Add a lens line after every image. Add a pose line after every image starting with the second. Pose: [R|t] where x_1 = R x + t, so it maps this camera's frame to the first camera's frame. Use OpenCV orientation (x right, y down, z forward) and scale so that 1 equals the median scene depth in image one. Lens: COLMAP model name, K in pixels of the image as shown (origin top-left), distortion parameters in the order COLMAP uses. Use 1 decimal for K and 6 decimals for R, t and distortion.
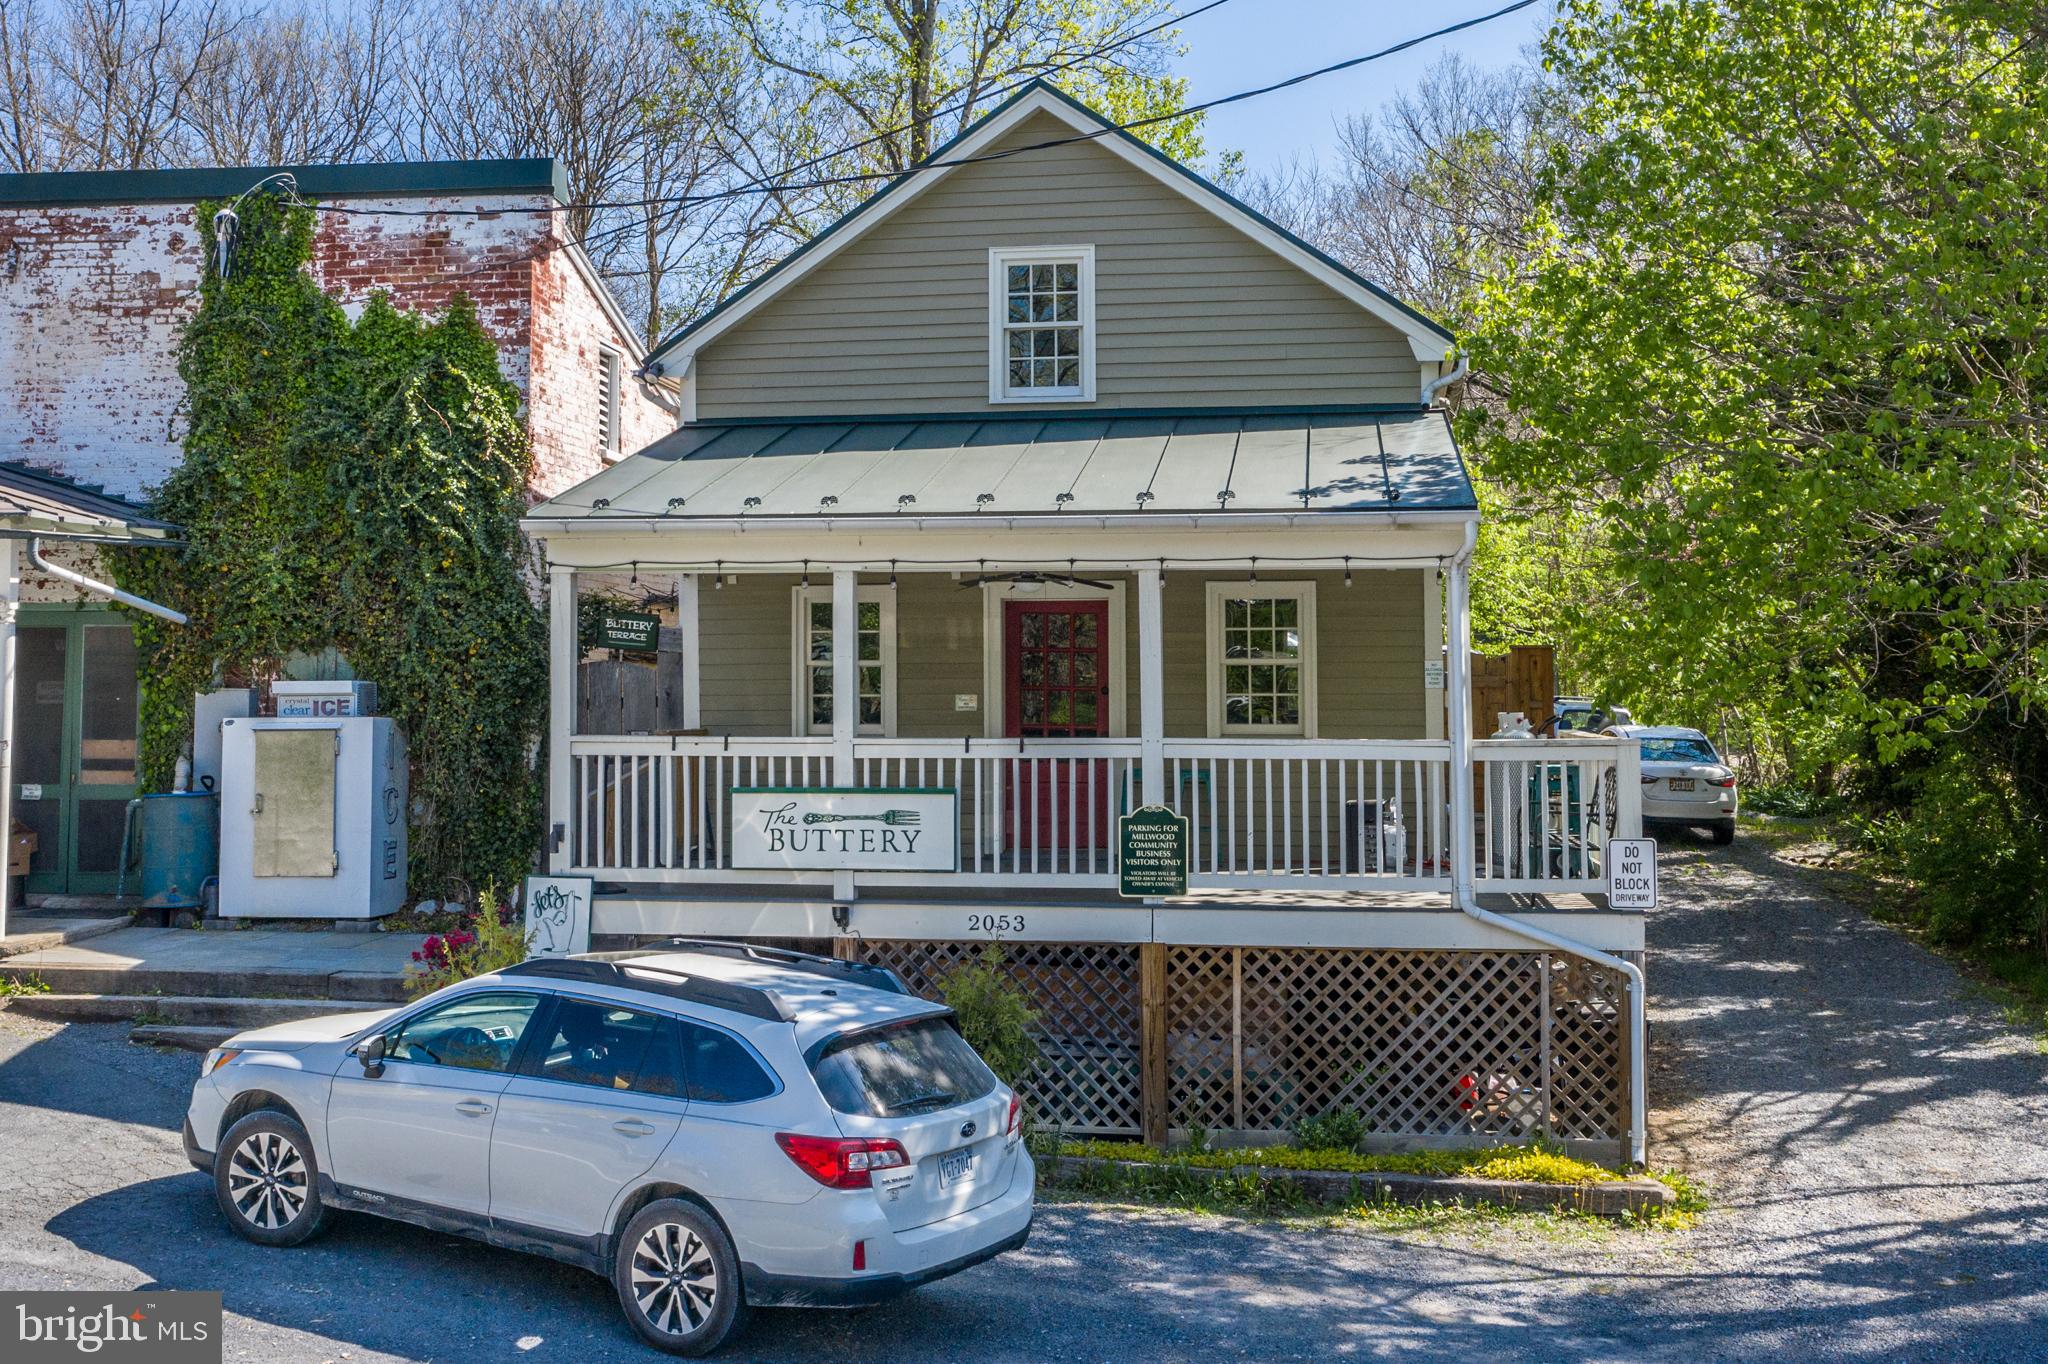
lens RADIAL K [[2284.7, 0, 880.1], [0, 2284.7, 531.0], [0, 0, 1]] dist [0.004023, 0.015932]
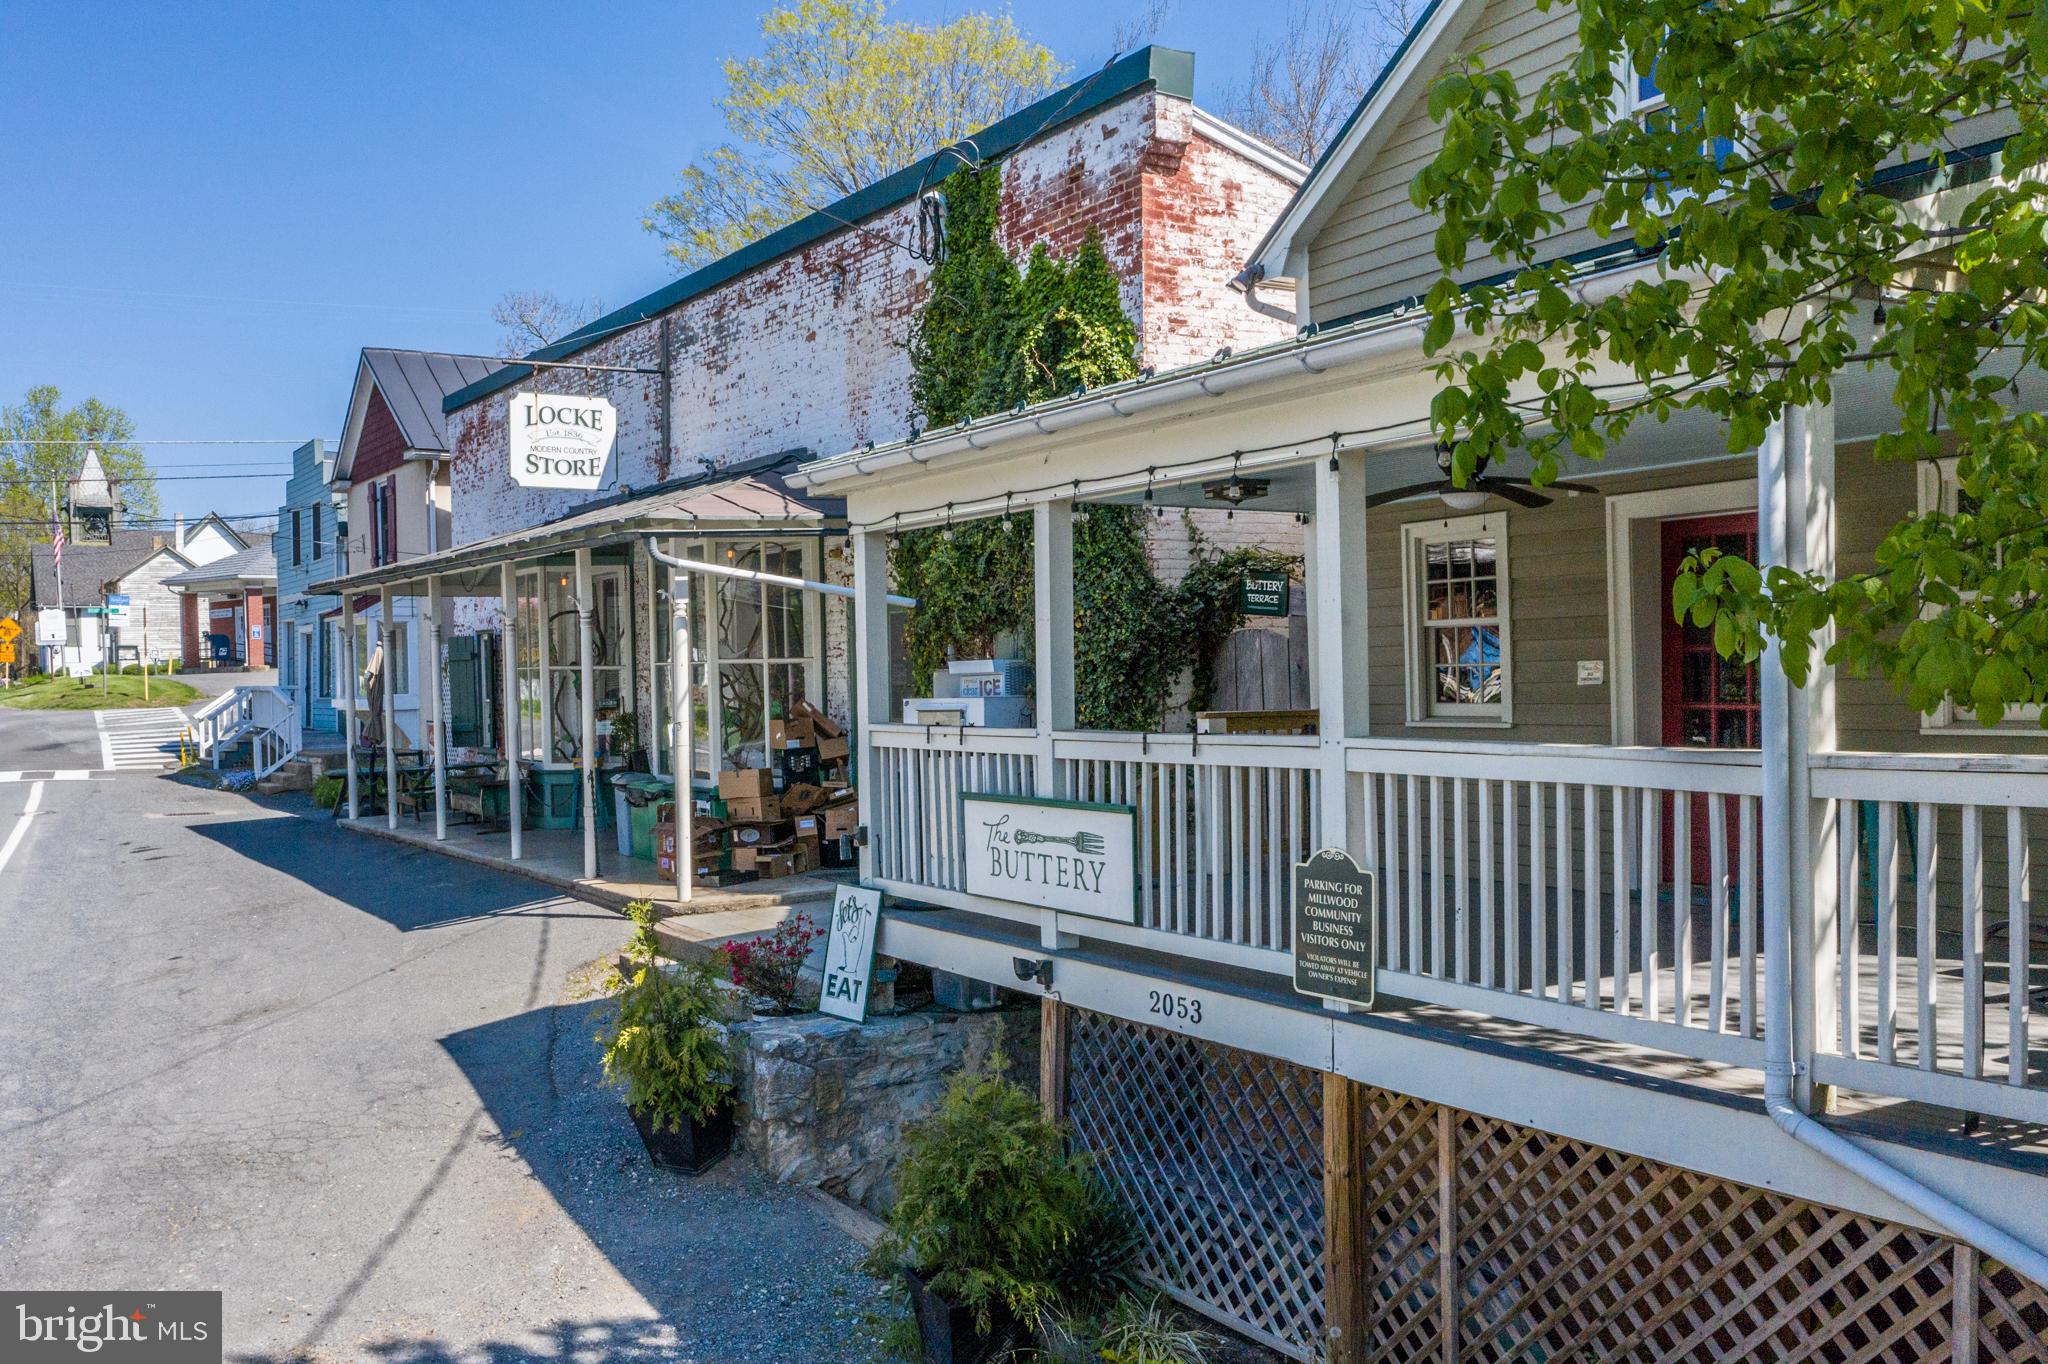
lens RADIAL K [[1760.9, 0, 951.0], [0, 1760.9, 744.2], [0, 0, 1]] dist [0.003836, 0.004059]
pose [[0.657767, 0.014503, -0.753082, 0.302064], [0.075968, 0.993439, 0.085485, 0.034397], [0.749381, -0.113439, 0.652350, 0.471413]]
